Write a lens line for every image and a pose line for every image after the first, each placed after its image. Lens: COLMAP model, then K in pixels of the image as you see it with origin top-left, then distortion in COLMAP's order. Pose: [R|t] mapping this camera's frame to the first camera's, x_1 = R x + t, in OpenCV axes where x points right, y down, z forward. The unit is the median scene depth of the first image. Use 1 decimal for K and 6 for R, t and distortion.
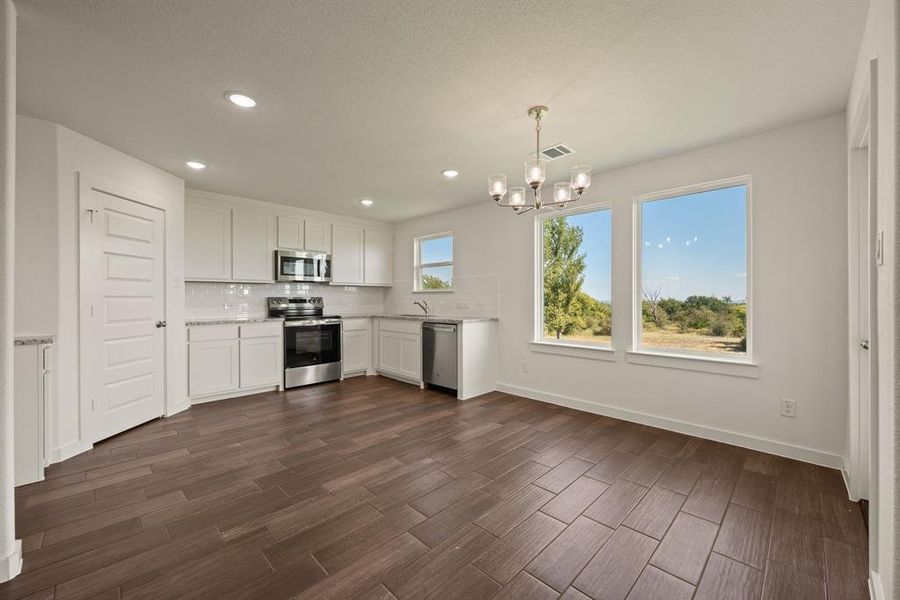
lens RADIAL K [[352.2, 0, 449.3], [0, 352.2, 299.5], [0, 0, 1]] dist [0.000432, 0.000030]
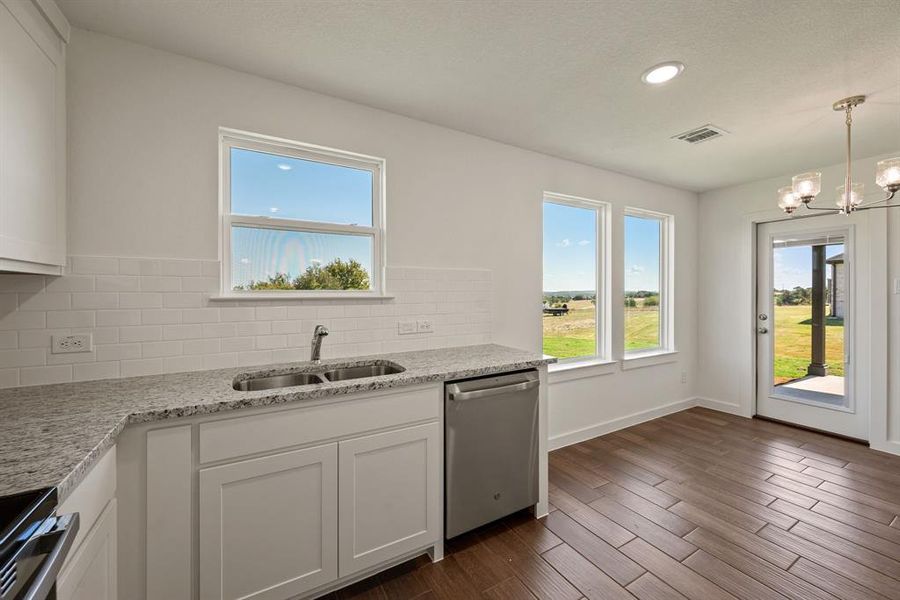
lens RADIAL K [[359.2, 0, 454.6], [0, 359.2, 298.6], [0, 0, 1]] dist [0.000158, 0.000014]
pose [[0.247652, -0.016728, 0.968705, -0.402637], [0.003205, 0.999860, 0.016447, -0.029629], [-0.968844, -0.000968, 0.247670, 0.813816]]
